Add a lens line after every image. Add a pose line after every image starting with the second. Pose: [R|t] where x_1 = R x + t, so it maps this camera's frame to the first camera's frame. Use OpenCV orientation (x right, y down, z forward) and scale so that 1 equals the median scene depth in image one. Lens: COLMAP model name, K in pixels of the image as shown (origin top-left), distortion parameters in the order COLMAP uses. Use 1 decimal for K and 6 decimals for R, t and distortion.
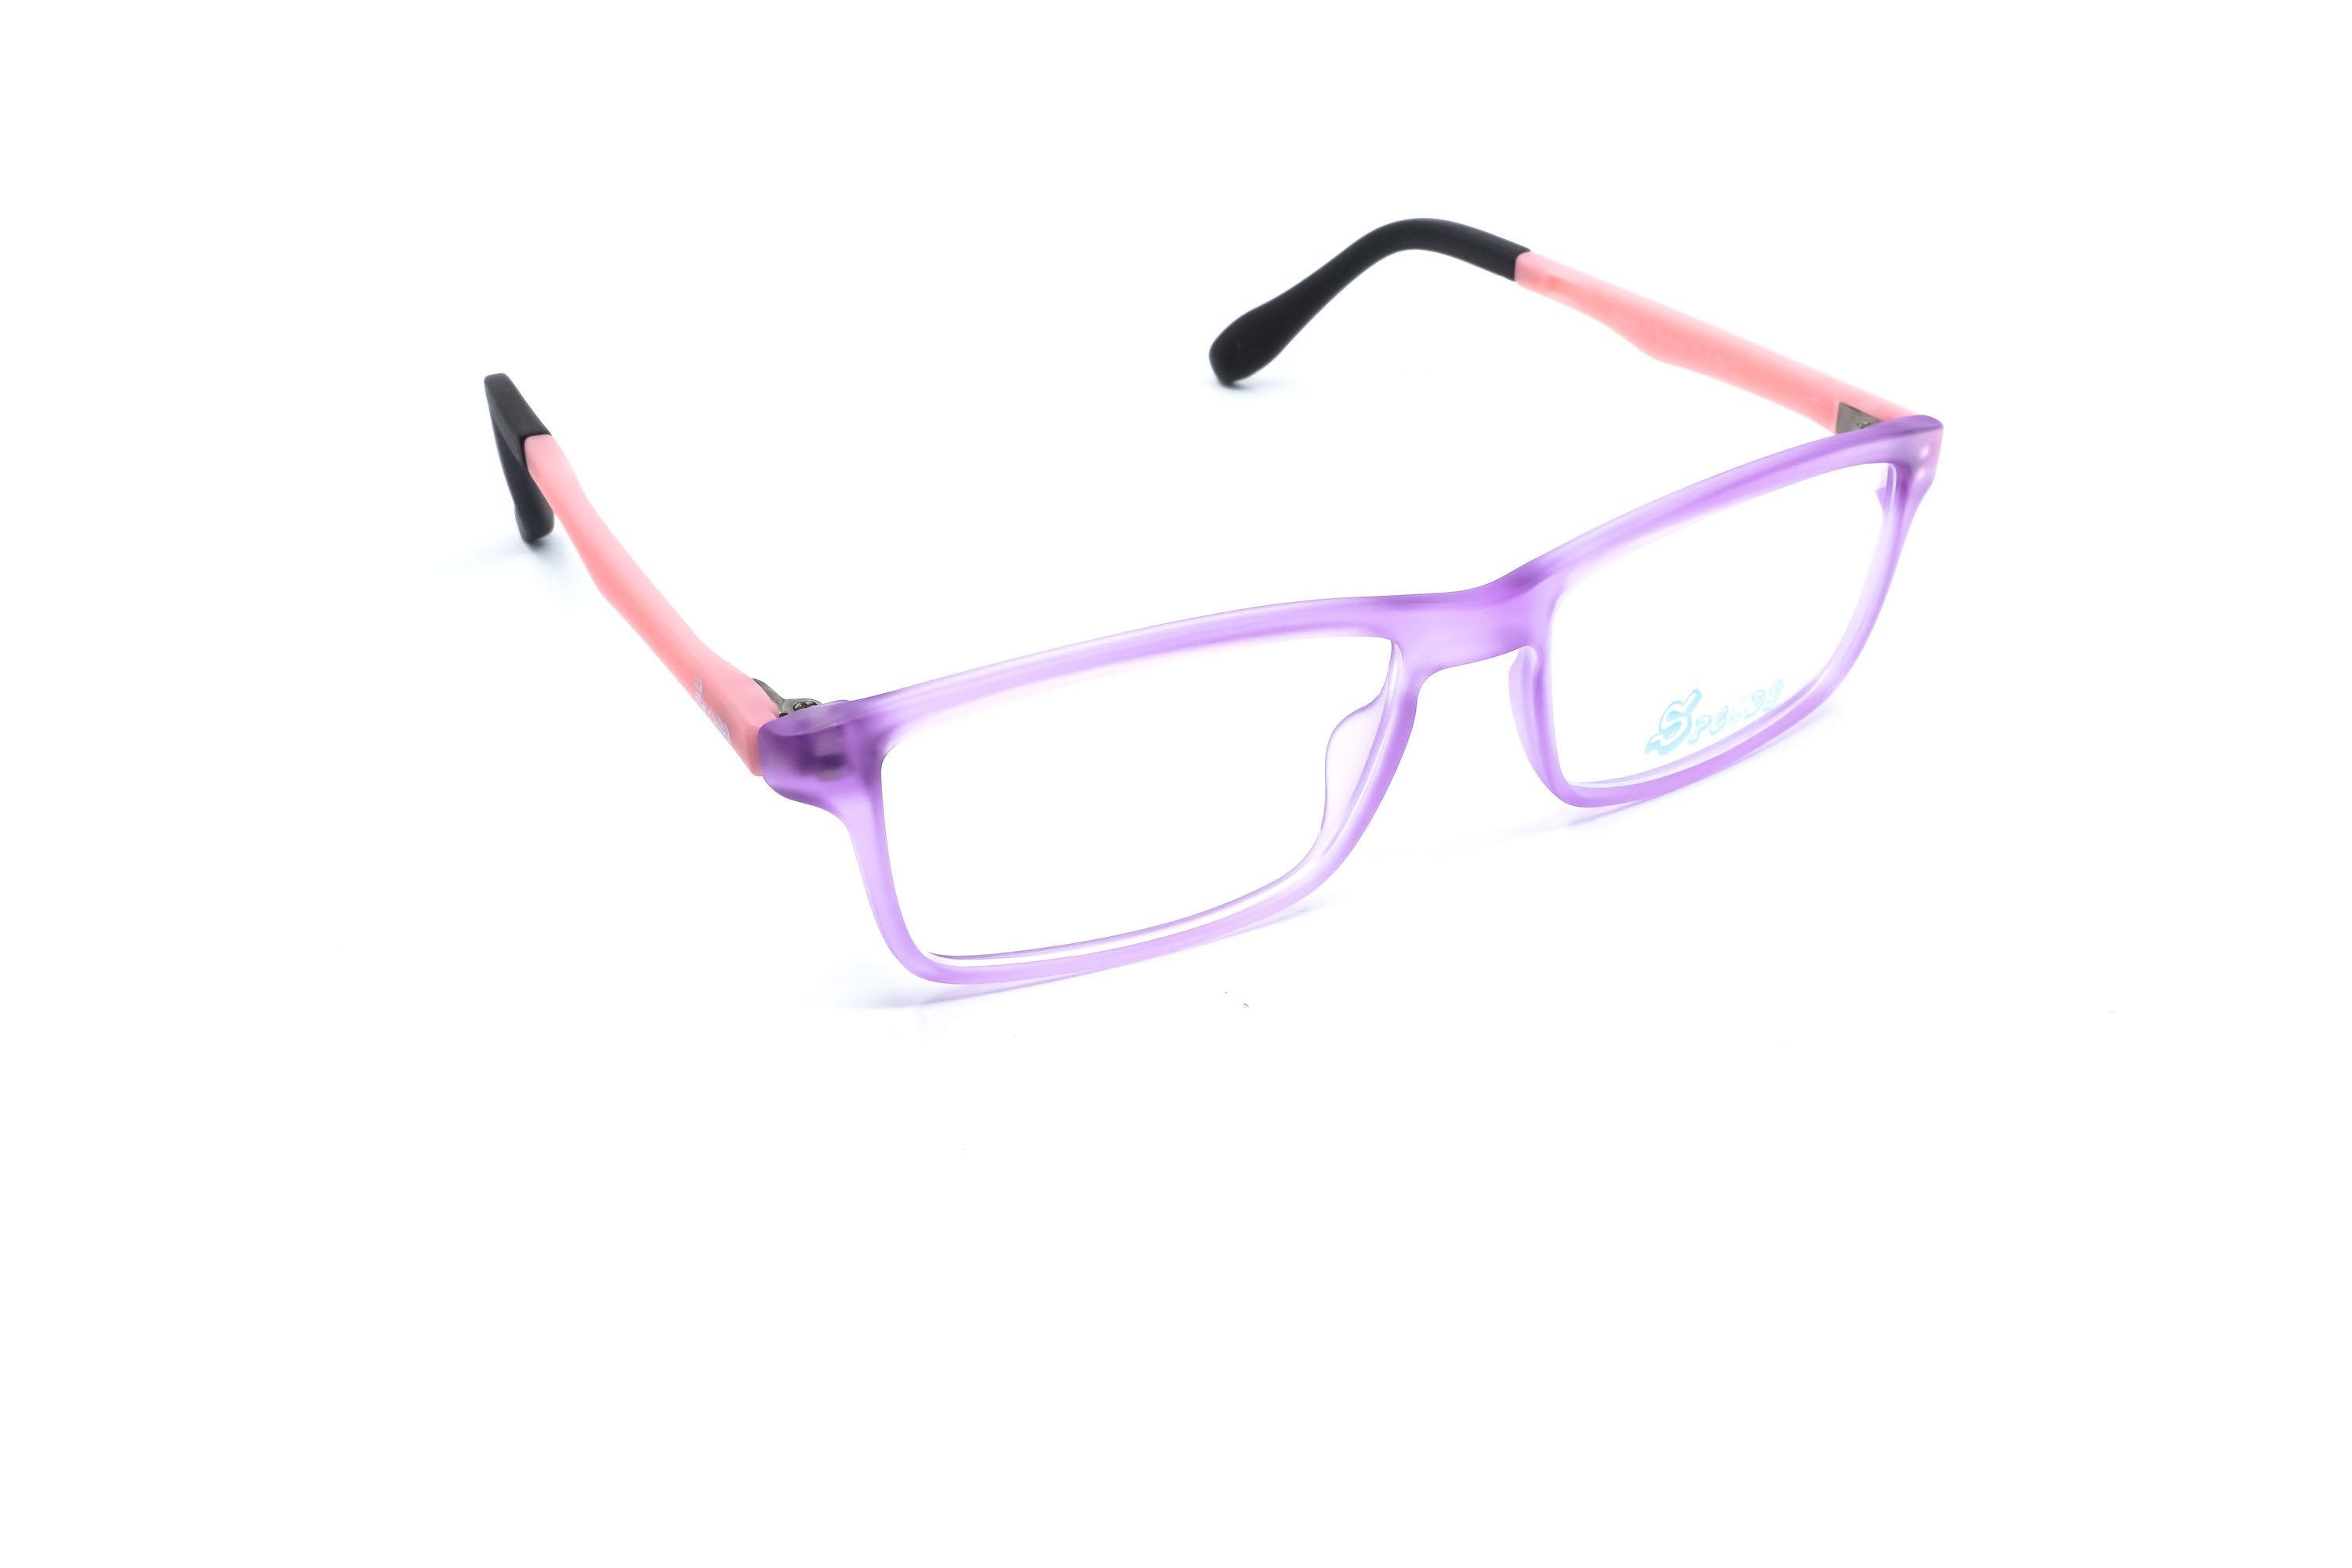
lens RADIAL K [[2524.0, 0, 1176.0], [0, 2524.0, 784.0], [0, 0, 1]] dist [-0.055152, -0.003148]
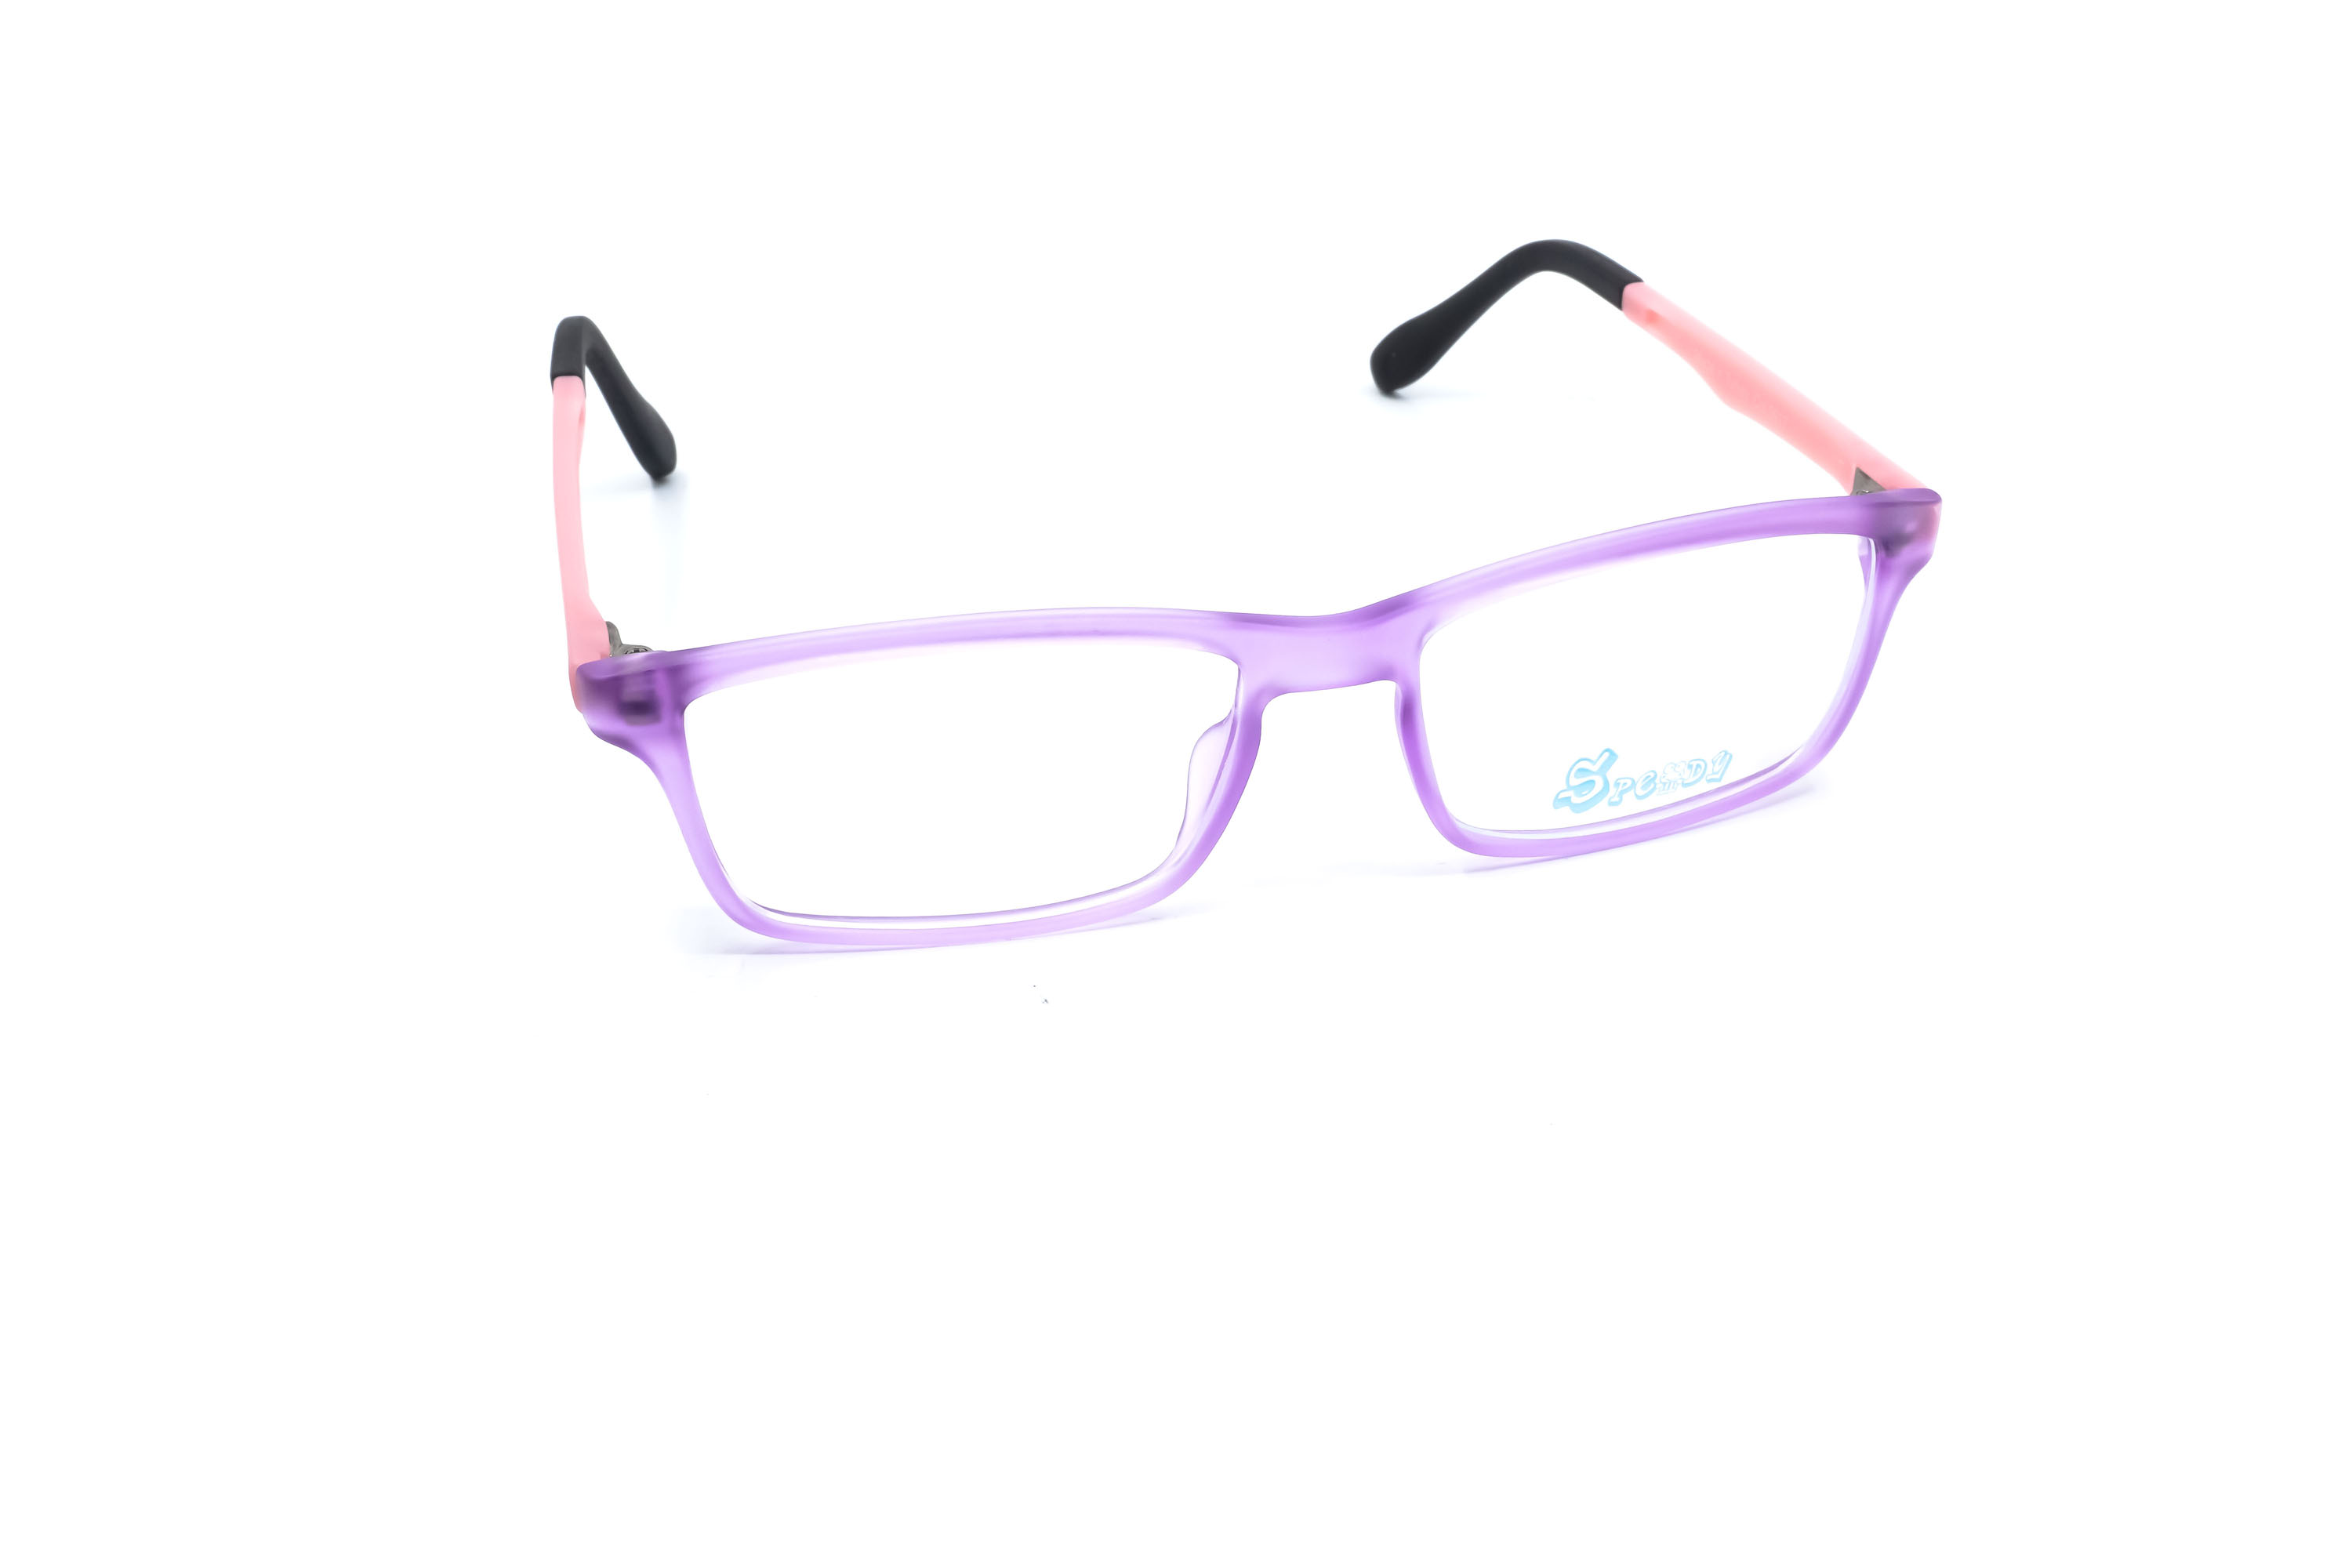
lens RADIAL K [[2524.0, 0, 1176.0], [0, 2524.0, 784.0], [0, 0, 1]] dist [-0.055152, -0.003148]
pose [[0.966751, 0.129796, -0.220330, 0.257885], [-0.129463, 0.991455, 0.016011, -0.018156], [0.220525, 0.013046, 0.975294, 0.035799]]
